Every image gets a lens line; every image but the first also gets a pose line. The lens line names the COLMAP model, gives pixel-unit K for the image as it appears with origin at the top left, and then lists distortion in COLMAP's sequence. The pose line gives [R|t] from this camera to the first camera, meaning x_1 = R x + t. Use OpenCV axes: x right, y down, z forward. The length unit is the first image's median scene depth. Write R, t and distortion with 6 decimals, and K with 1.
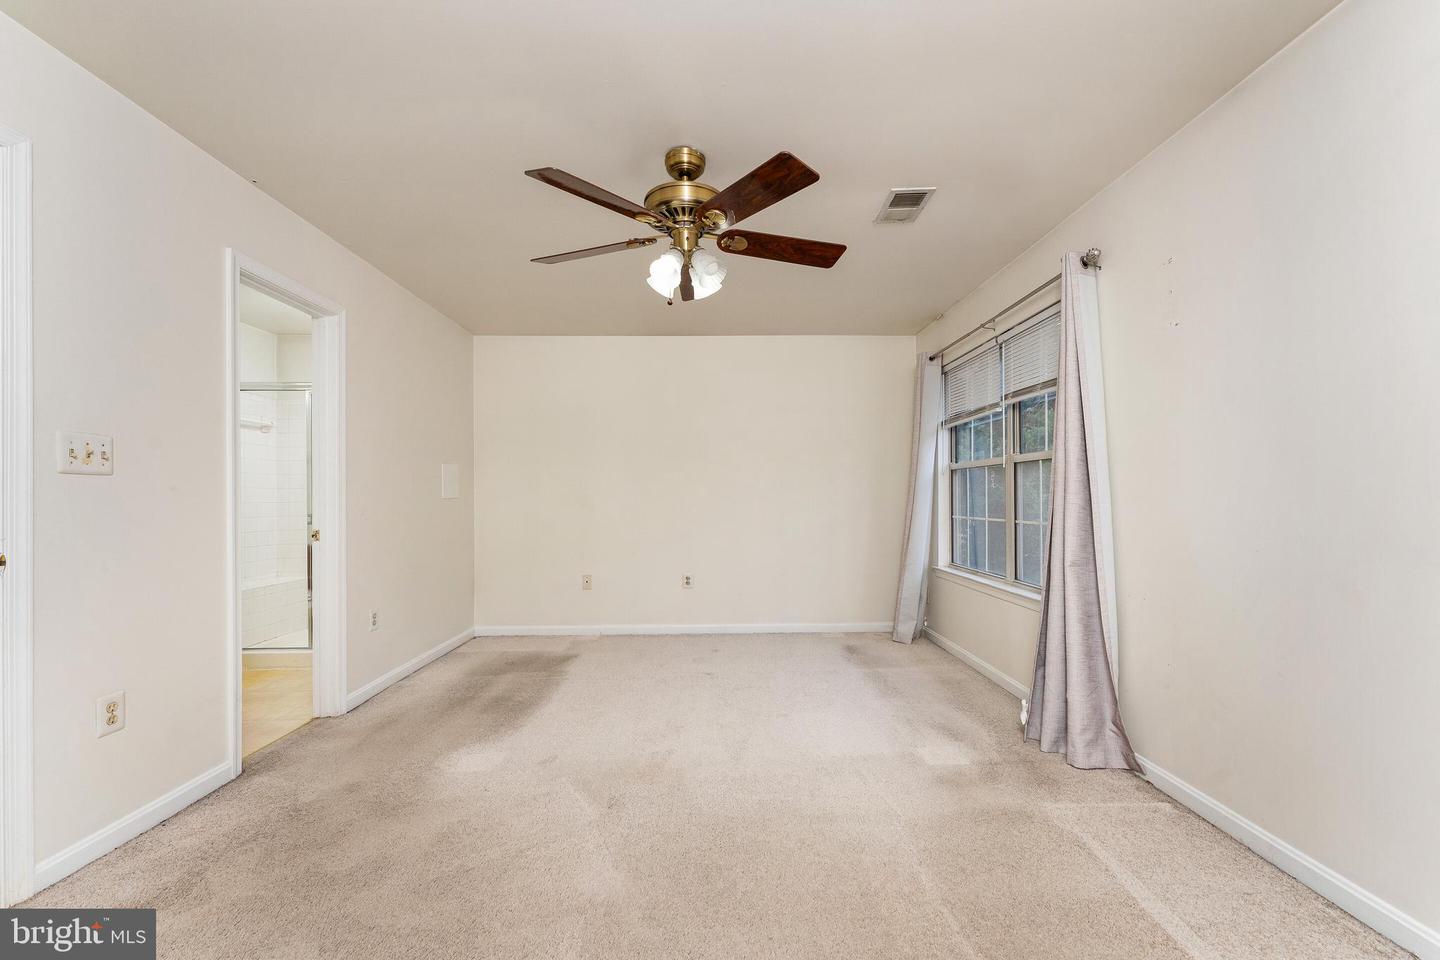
lens RADIAL K [[587.4, 0, 723.2], [0, 587.4, 489.1], [0, 0, 1]] dist [0.000782, -0.000814]
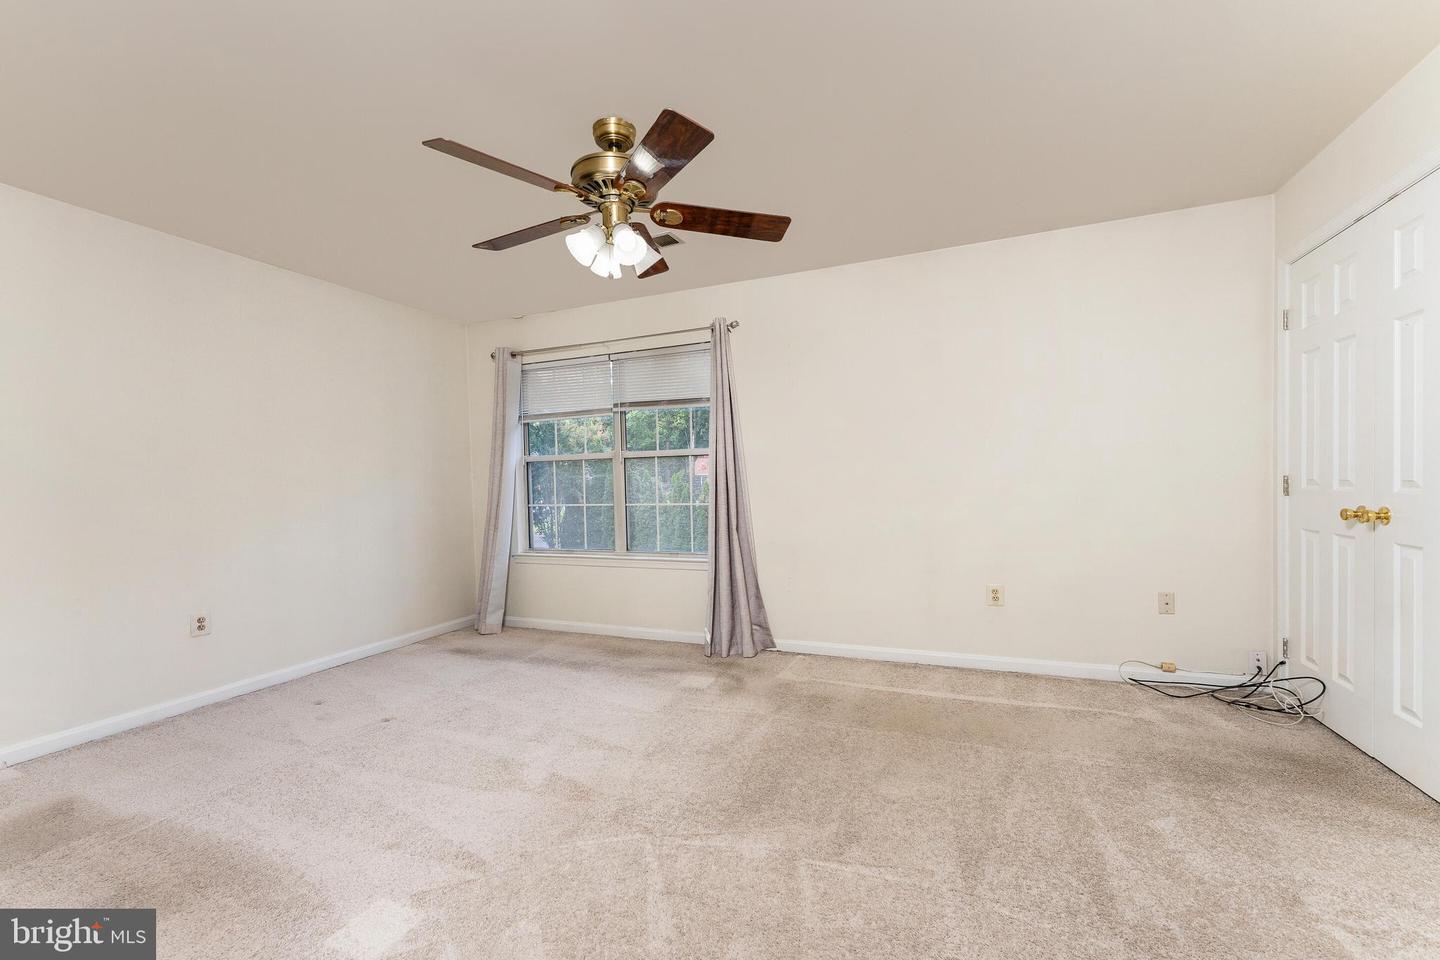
lens RADIAL K [[587.4, 0, 723.3], [0, 587.4, 481.2], [0, 0, 1]] dist [0.000782, -0.000814]
pose [[0.407375, -0.003718, 0.913253, -0.543353], [0.010418, 0.999946, -0.000577, 0.008202], [-0.913201, 0.009749, 0.407392, 0.283178]]
